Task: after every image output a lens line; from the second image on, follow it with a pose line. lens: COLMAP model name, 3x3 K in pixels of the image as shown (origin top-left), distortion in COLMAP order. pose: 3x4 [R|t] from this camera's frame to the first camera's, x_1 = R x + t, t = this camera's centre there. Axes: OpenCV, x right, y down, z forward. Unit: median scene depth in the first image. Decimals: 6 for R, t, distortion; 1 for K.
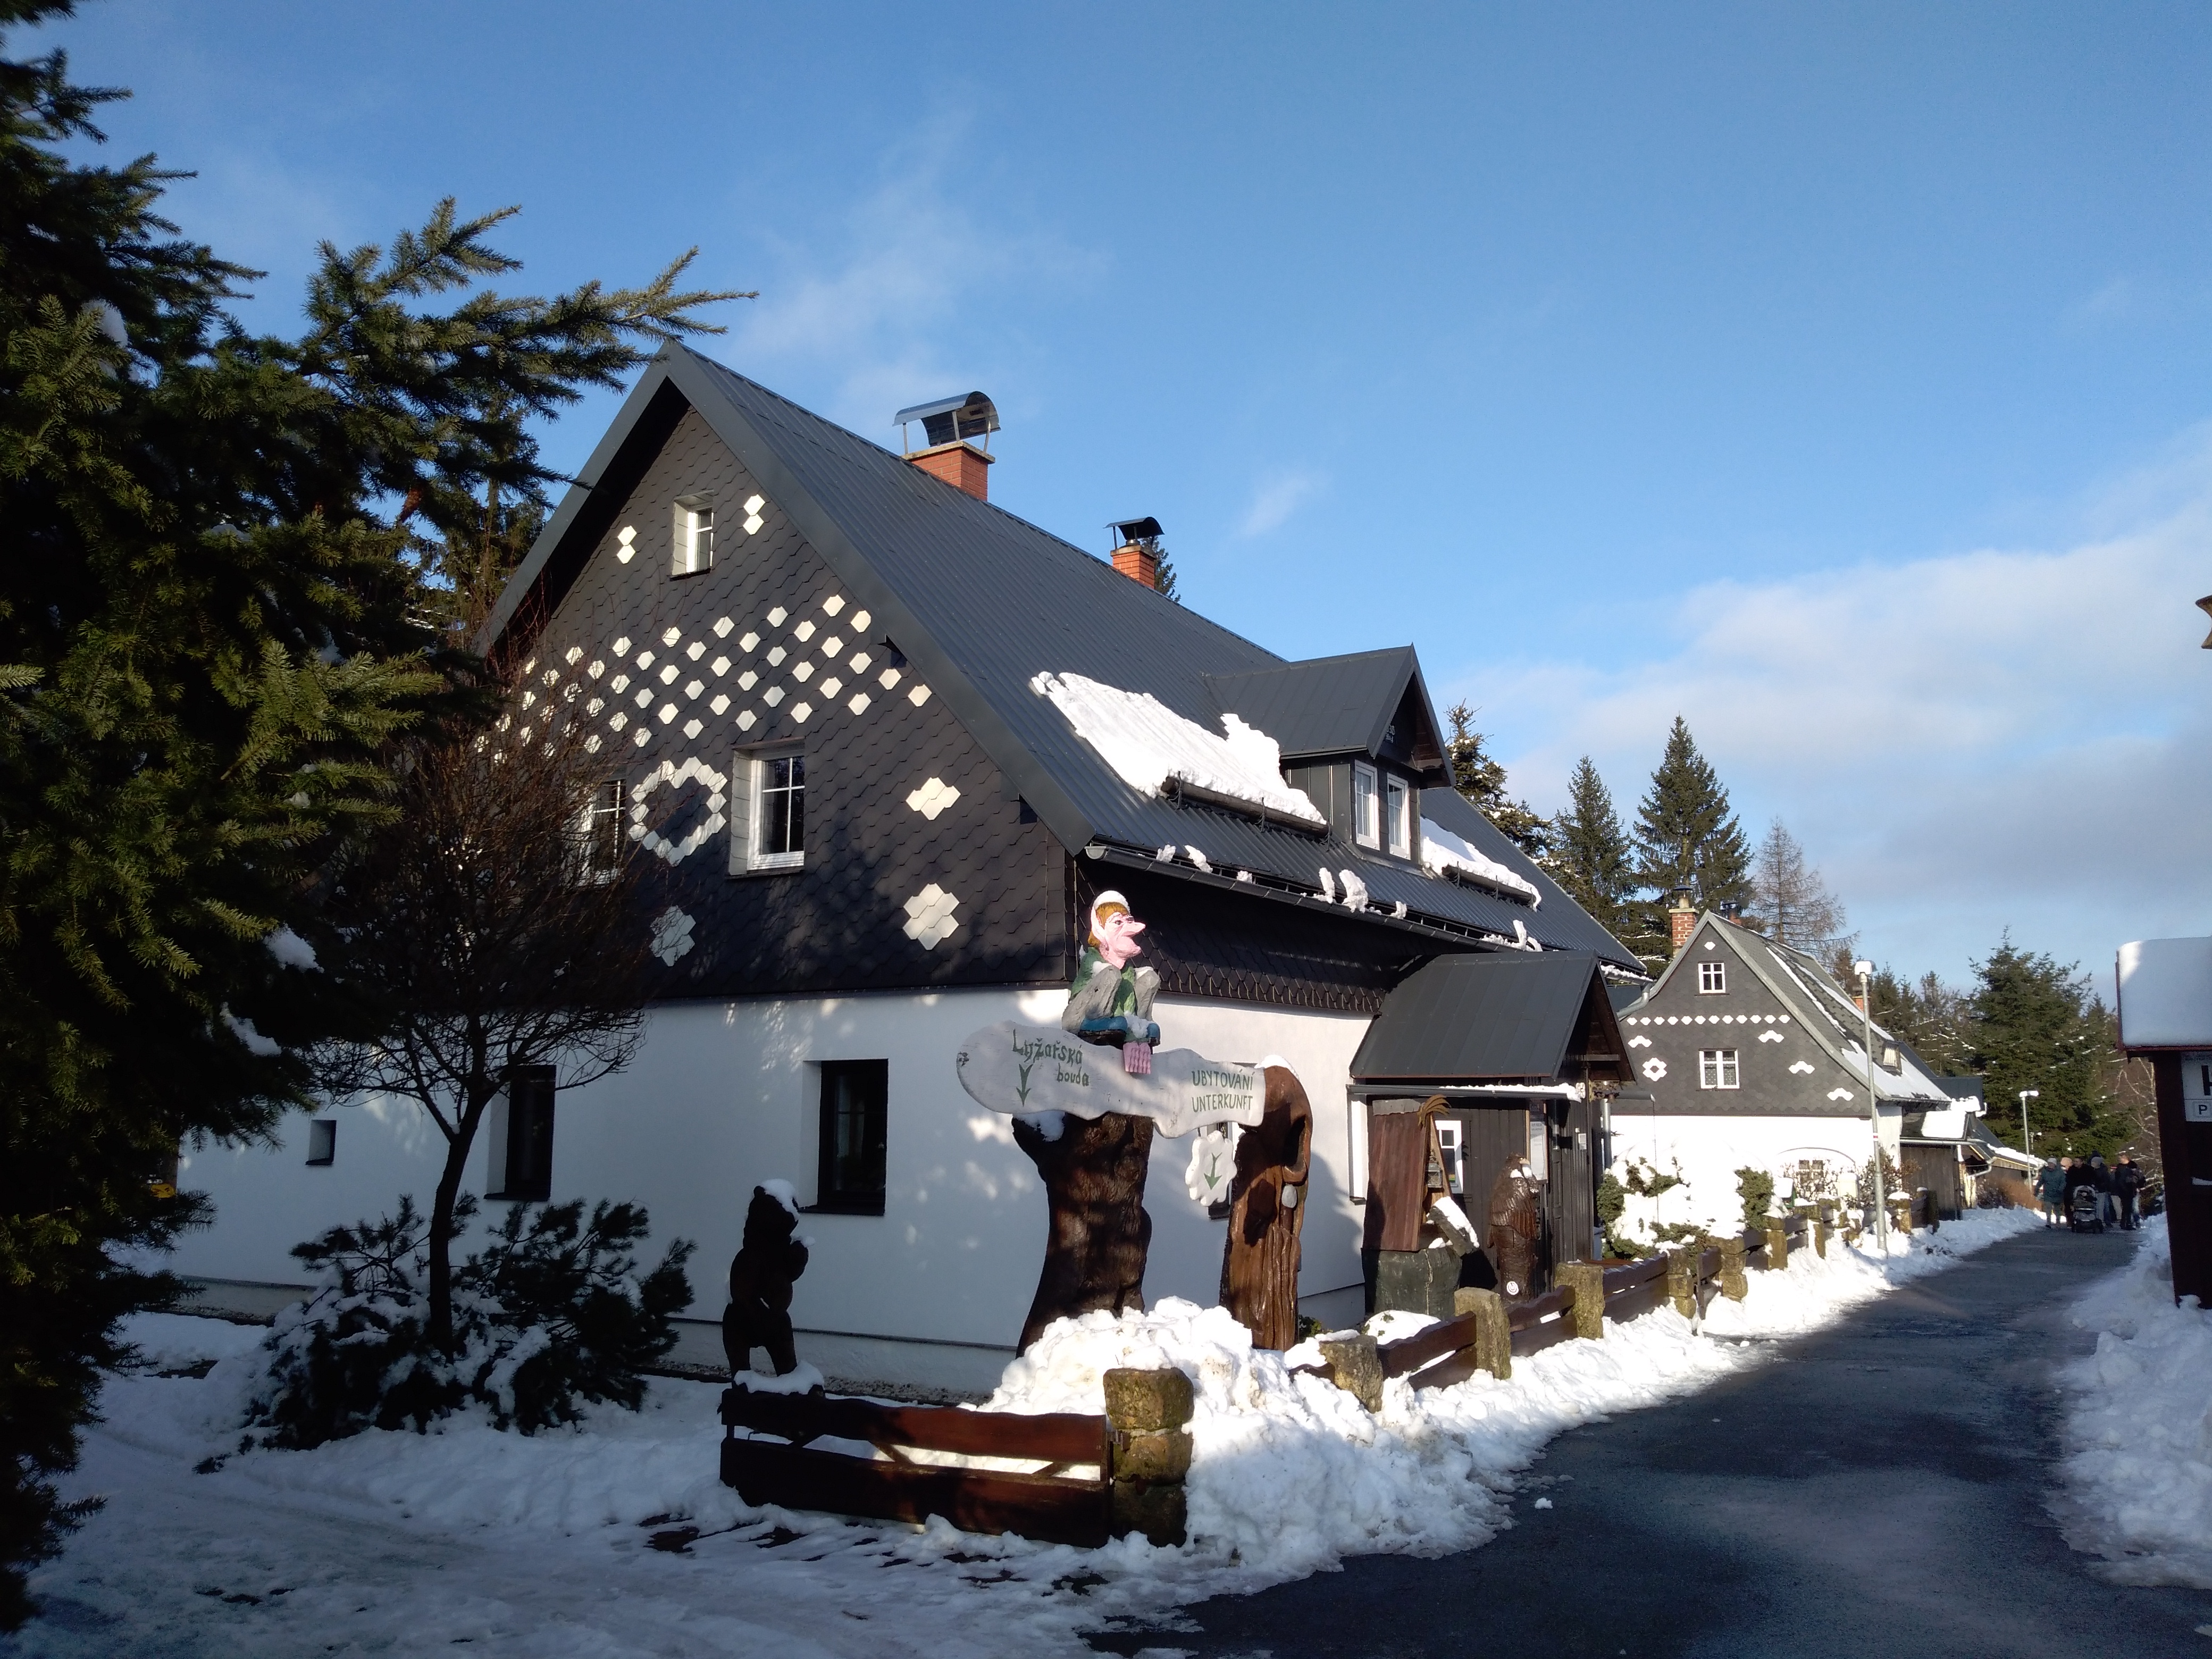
lens RADIAL K [[1709.8, 0, 1099.6], [0, 1709.8, 826.6], [0, 0, 1]] dist [0.004581, -0.014018]
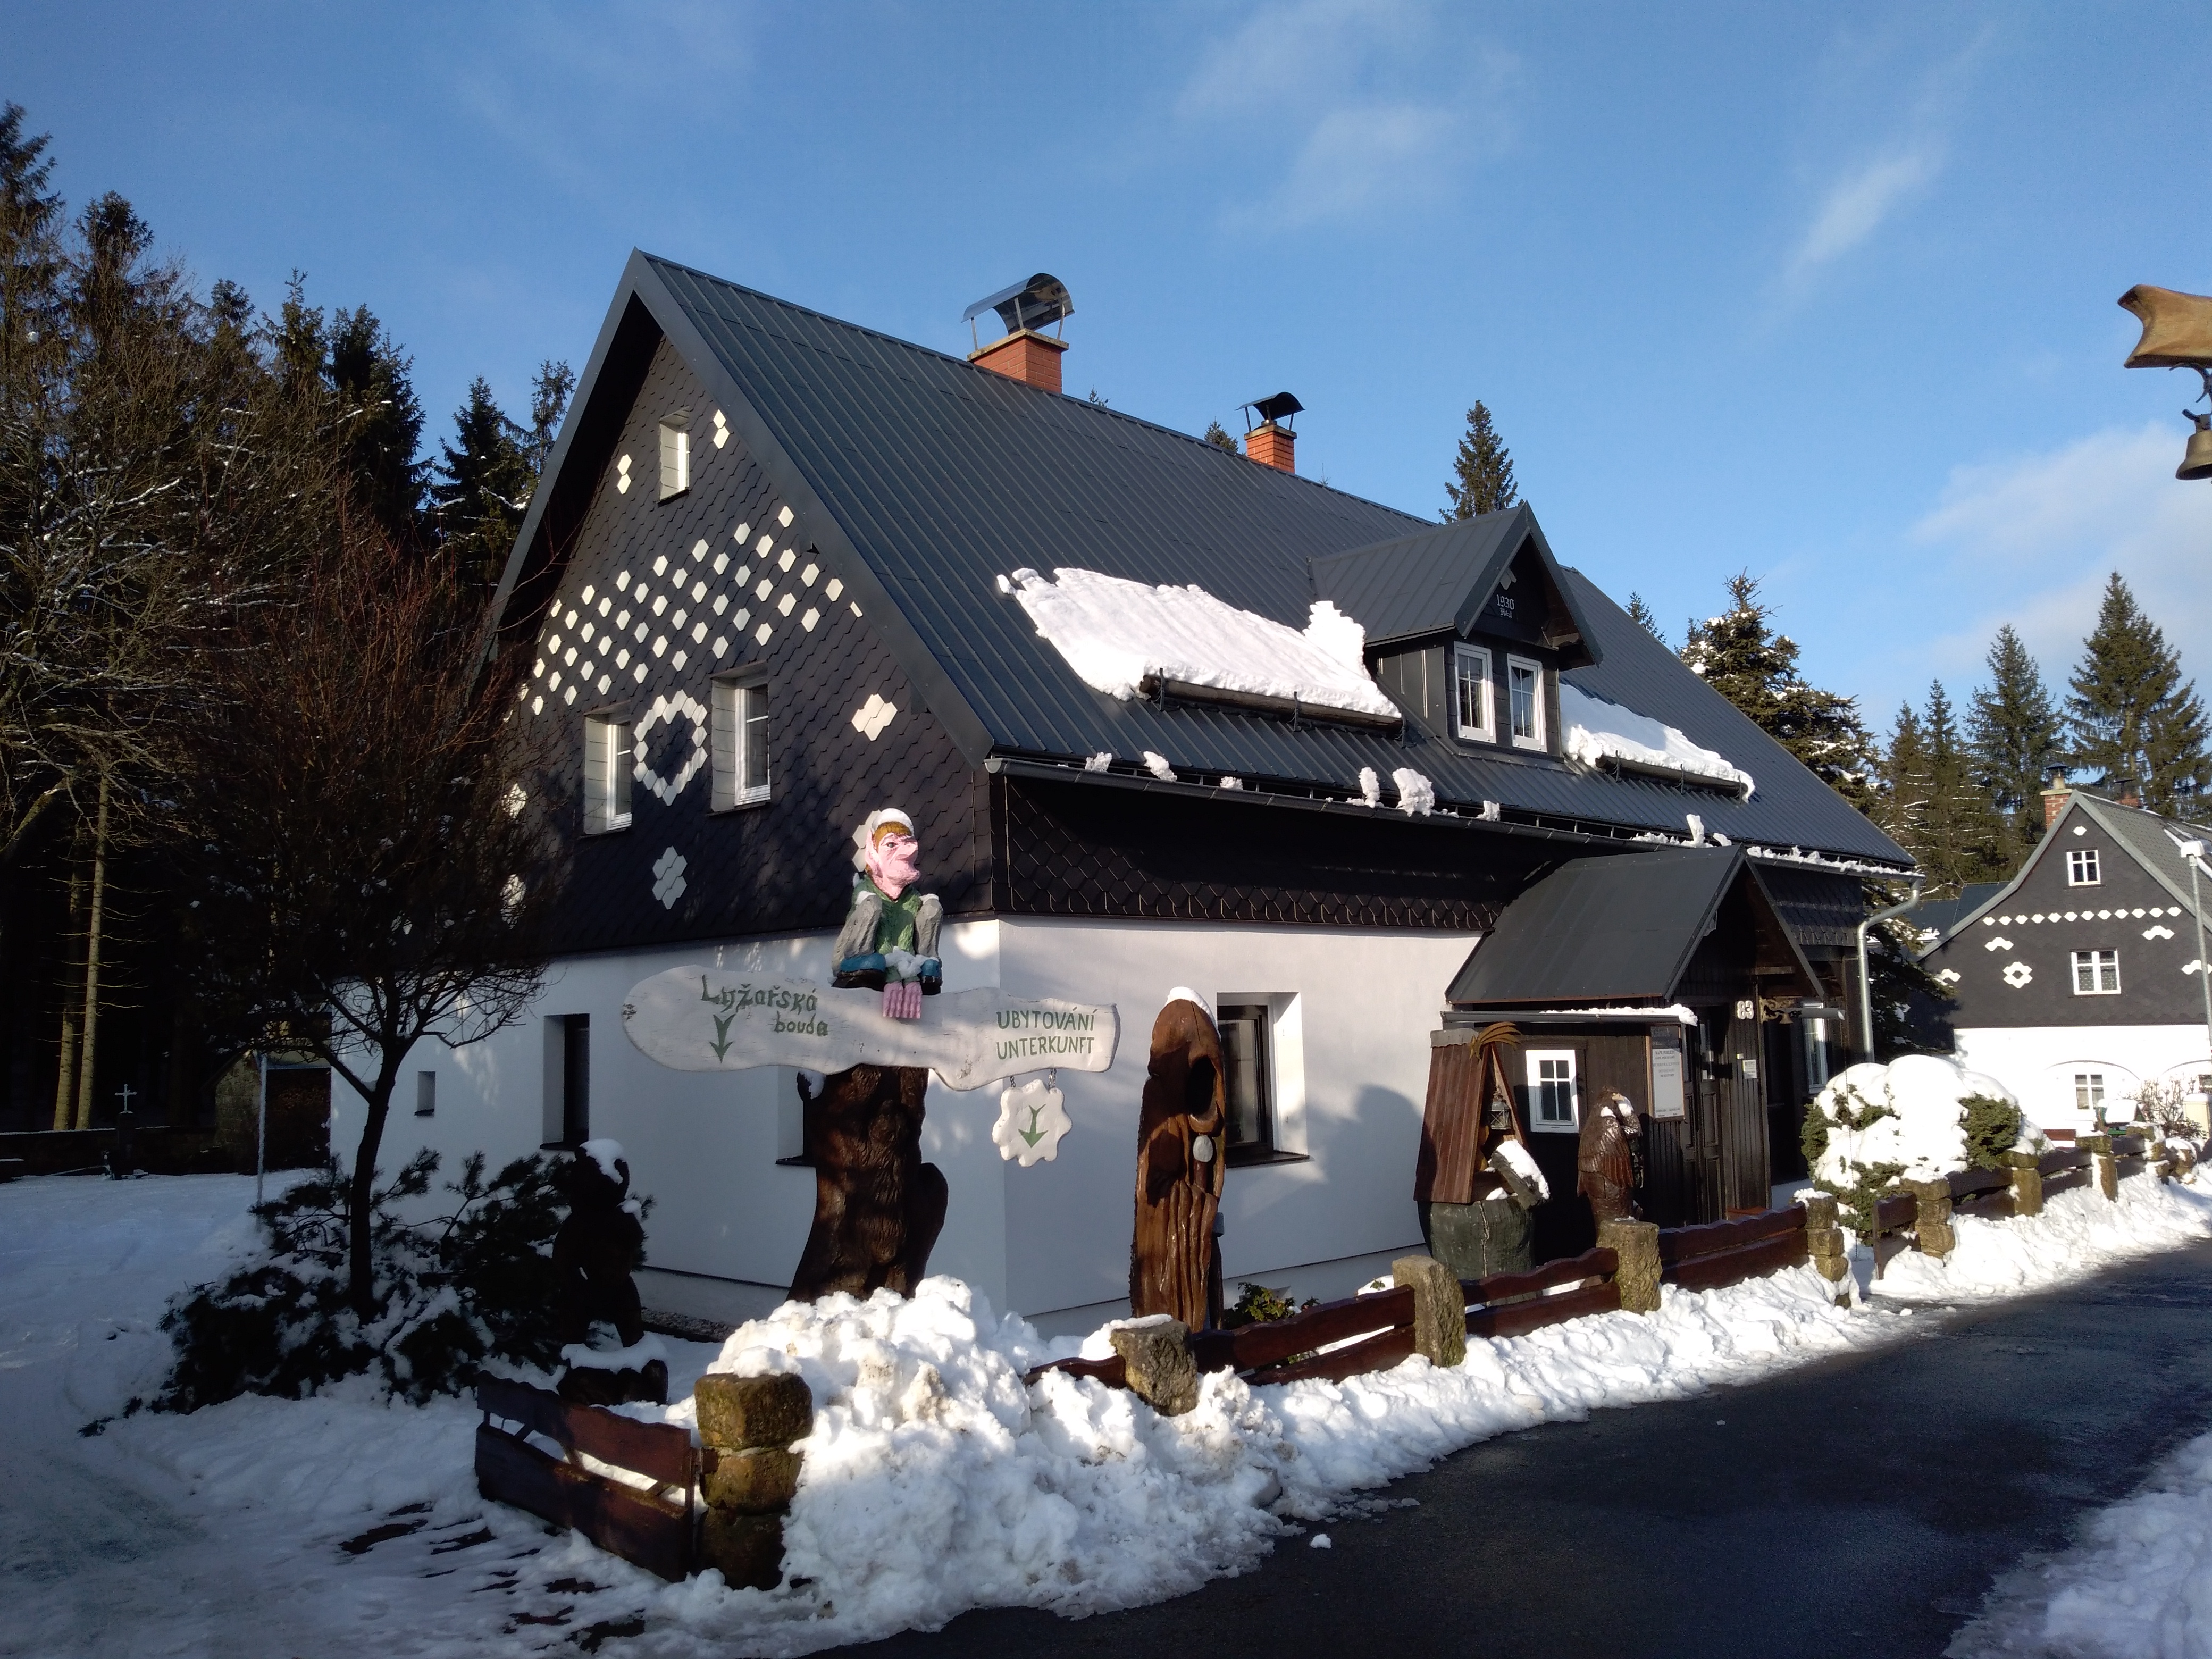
lens RADIAL K [[1709.8, 0, 1108.9], [0, 1709.8, 834.8], [0, 0, 1]] dist [0.004581, -0.014018]
pose [[0.971706, -0.049711, -0.230902, 0.212646], [0.060959, 0.997263, 0.041832, 0.014604], [0.228190, -0.054724, 0.972077, 0.124812]]
